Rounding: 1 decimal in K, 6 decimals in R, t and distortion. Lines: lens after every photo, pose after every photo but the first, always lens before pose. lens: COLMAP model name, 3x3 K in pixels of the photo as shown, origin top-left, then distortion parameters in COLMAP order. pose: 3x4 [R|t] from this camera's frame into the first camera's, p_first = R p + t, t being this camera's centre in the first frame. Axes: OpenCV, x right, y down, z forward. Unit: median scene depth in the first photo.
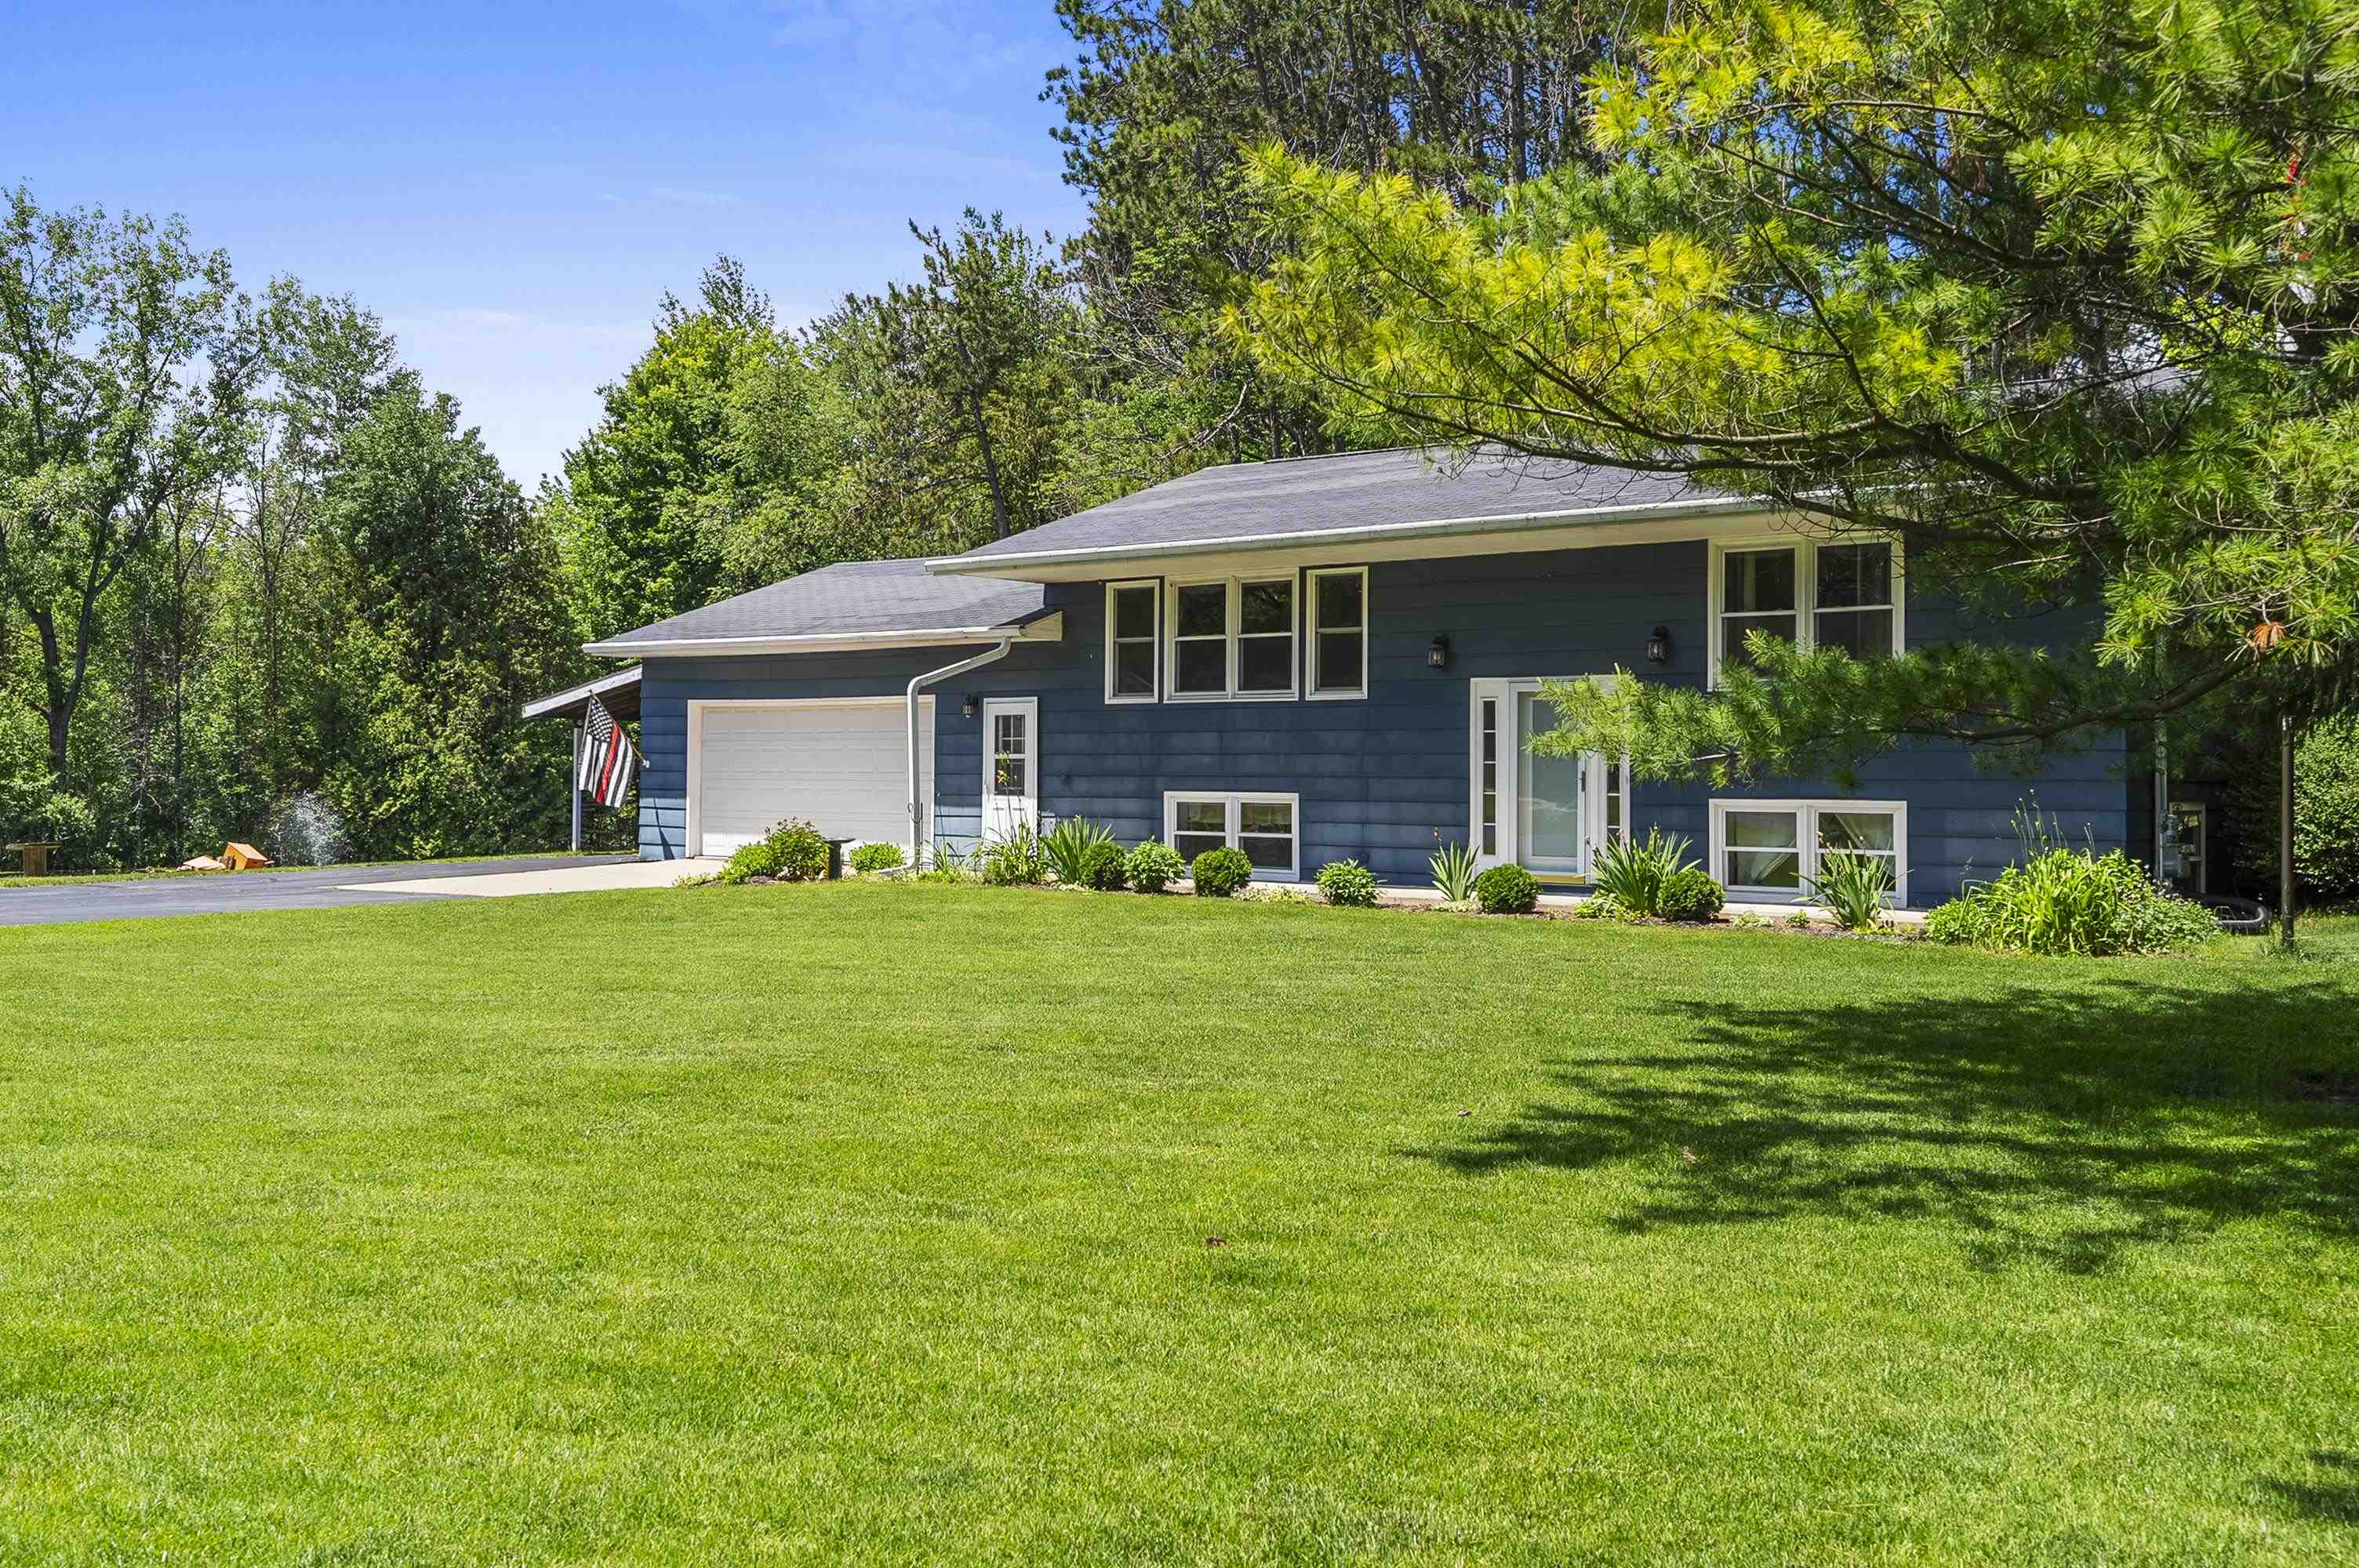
lens RADIAL K [[2411.5, 0, 1166.1], [0, 2411.5, 708.2], [0, 0, 1]] dist [0.012193, 0.000000]
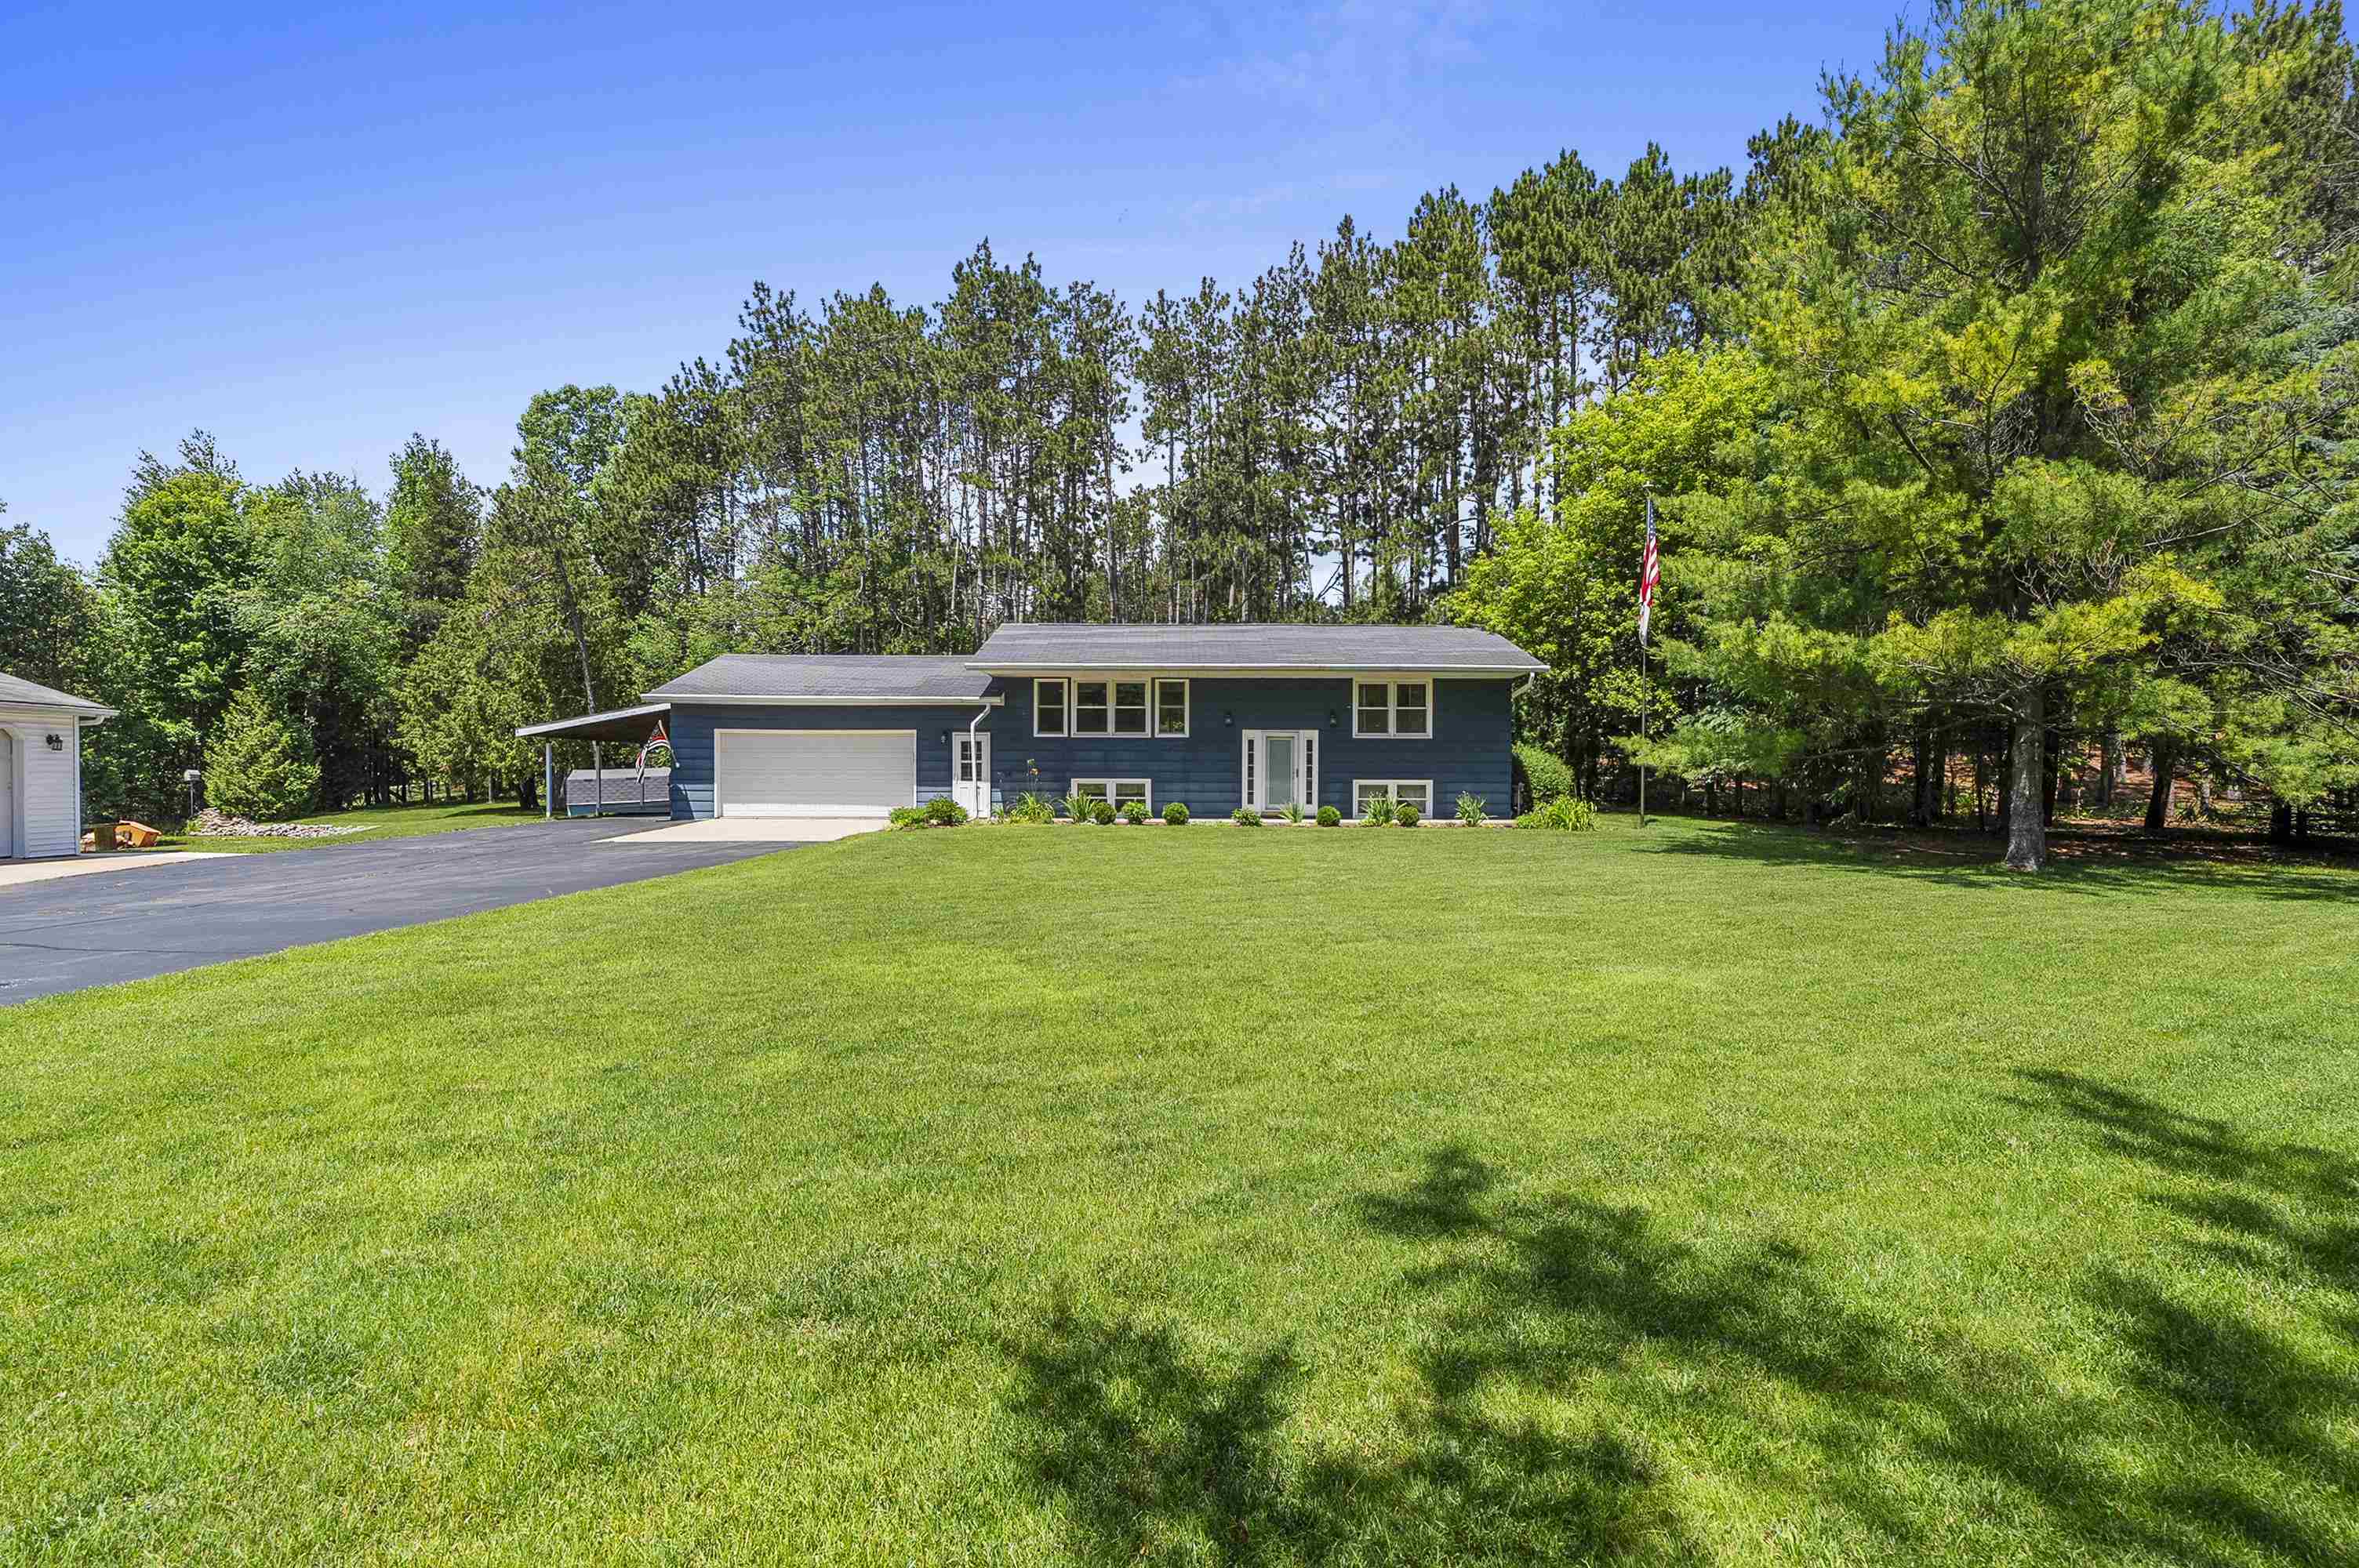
lens RADIAL K [[1090.9, 0, 1179.6], [0, 1090.9, 786.3], [0, 0, 1]] dist [-0.000836, 0.000590]
pose [[0.757527, -0.011998, 0.652694, -0.550590], [-0.016809, 0.999141, 0.037876, 0.003201], [-0.652588, -0.039663, 0.756675, 0.202835]]
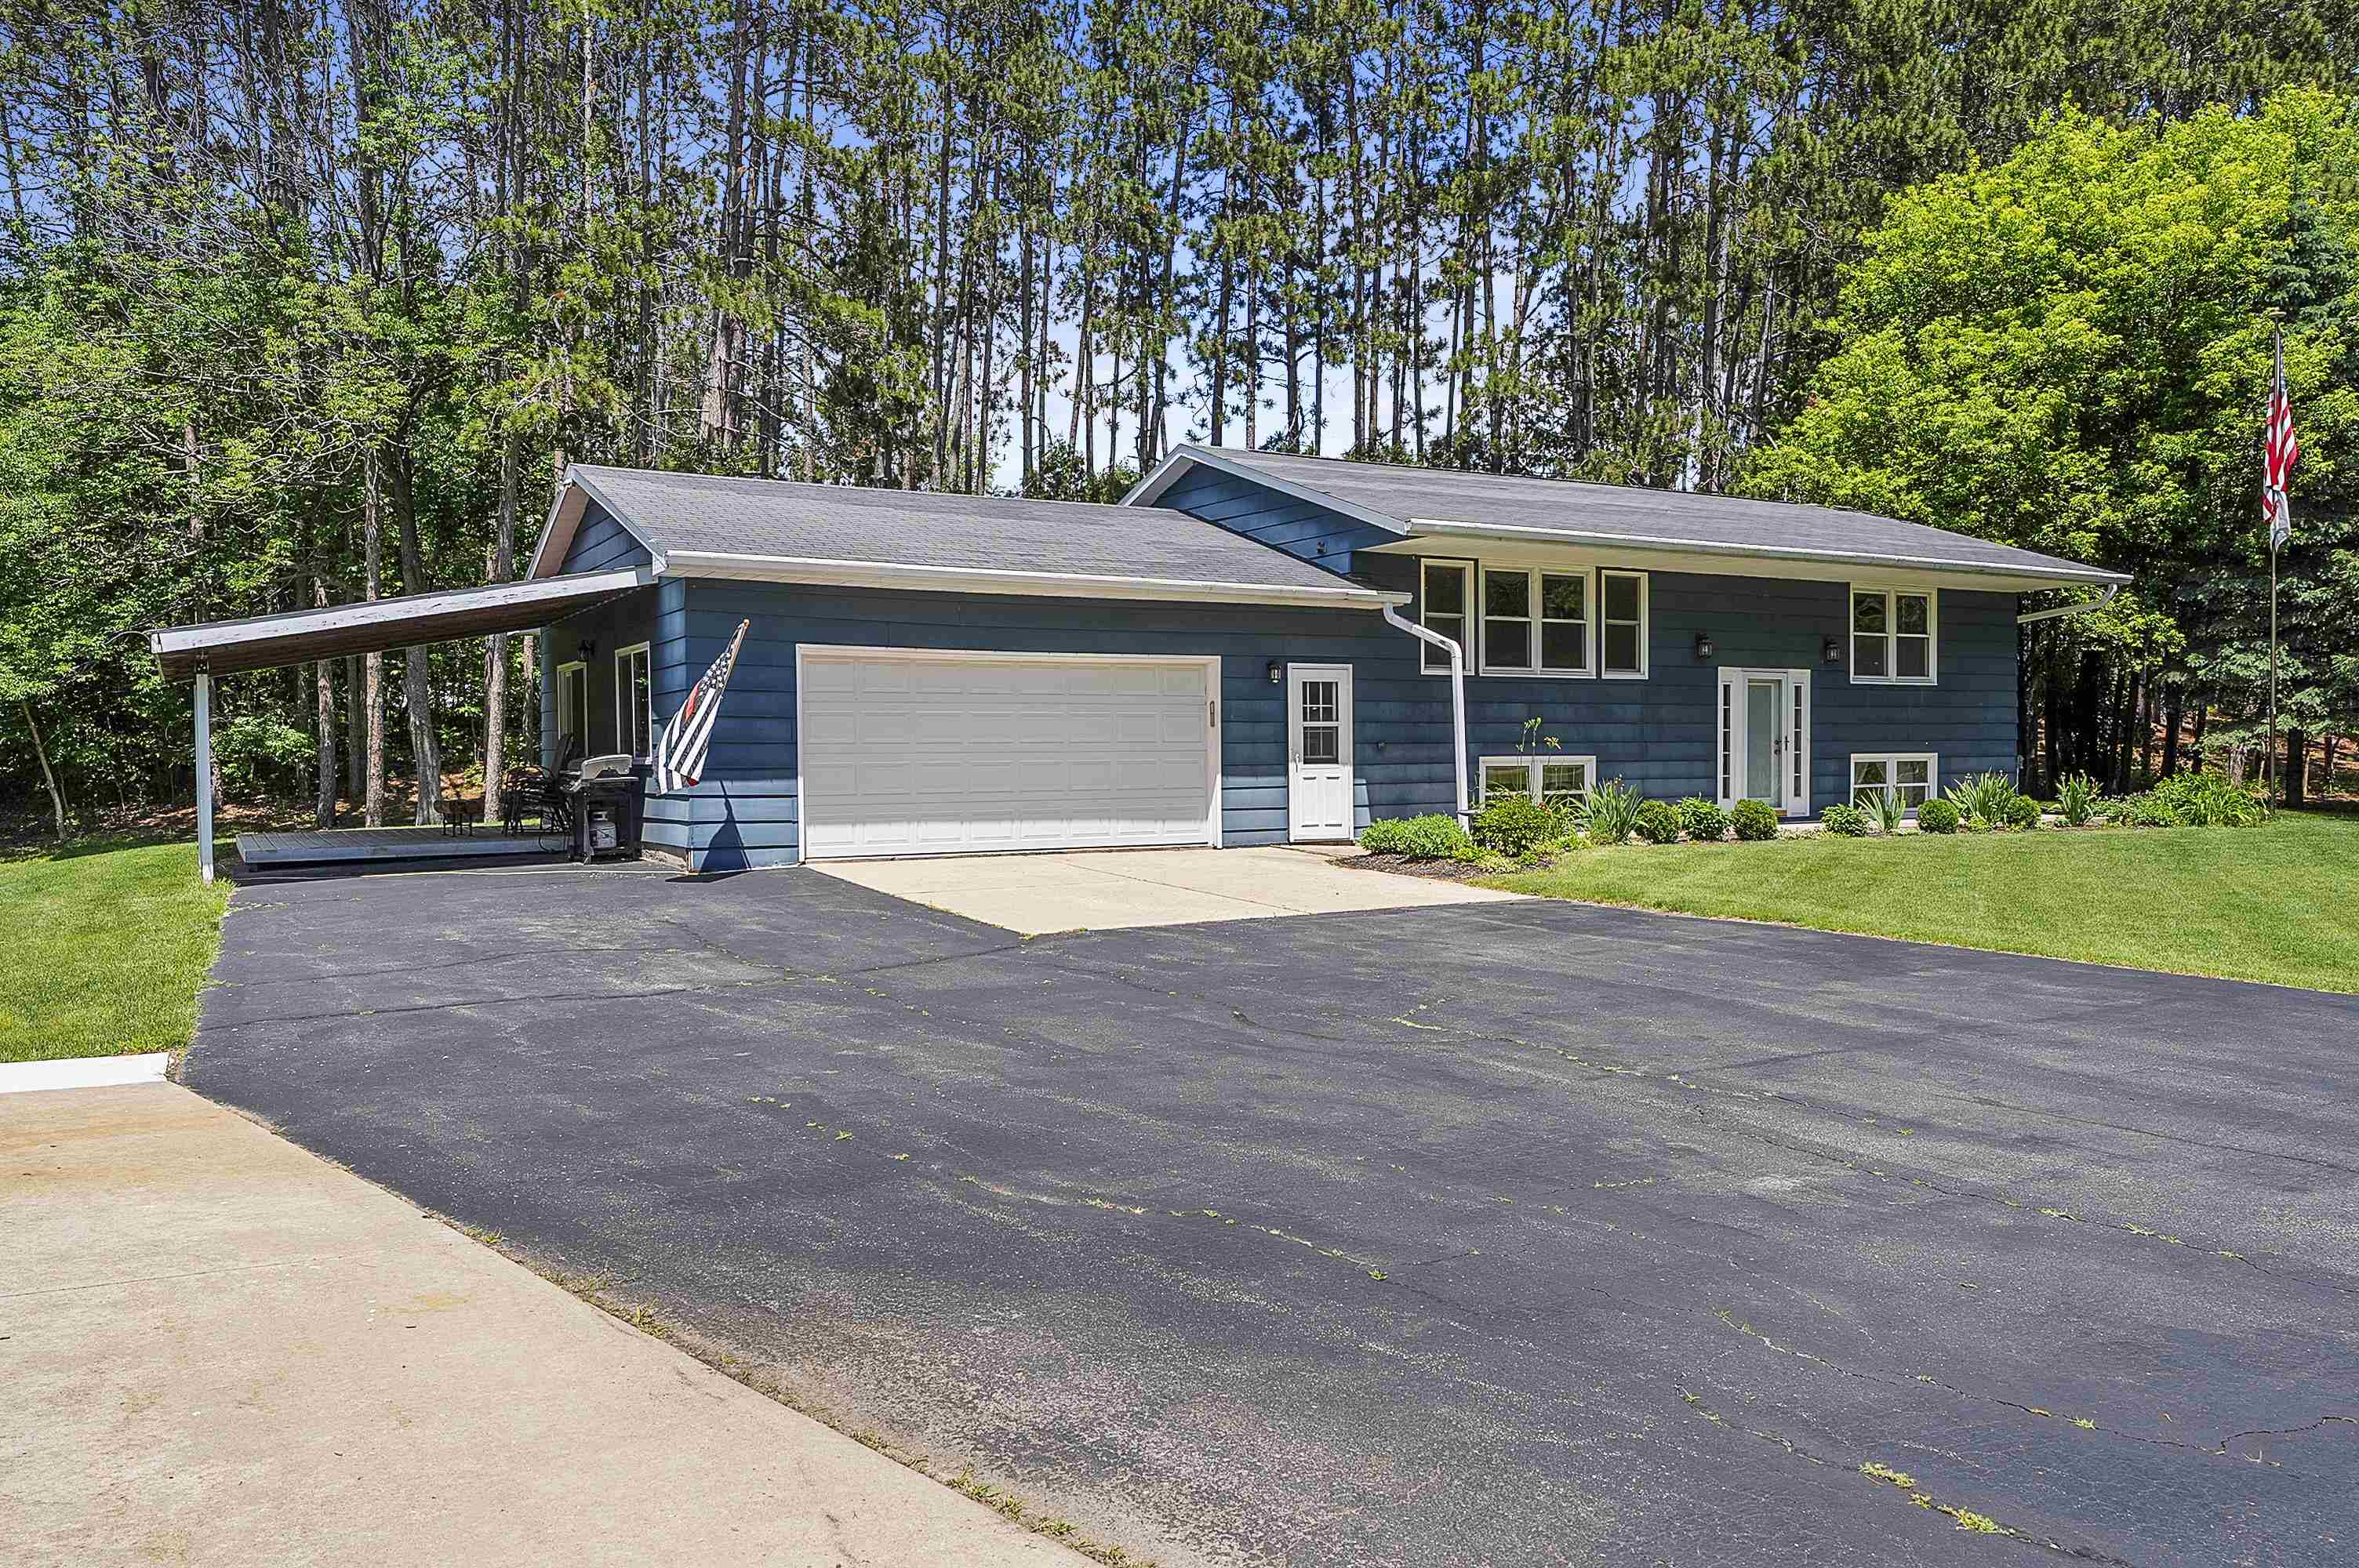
lens RADIAL K [[1777.7, 0, 1213.2], [0, 1777.7, 788.9], [0, 0, 1]] dist [0.006727, -0.001997]
pose [[0.316724, -0.028318, 0.948095, -0.794702], [-0.018882, 0.999168, 0.036151, 0.021935], [-0.948330, -0.029352, 0.315925, 0.846130]]
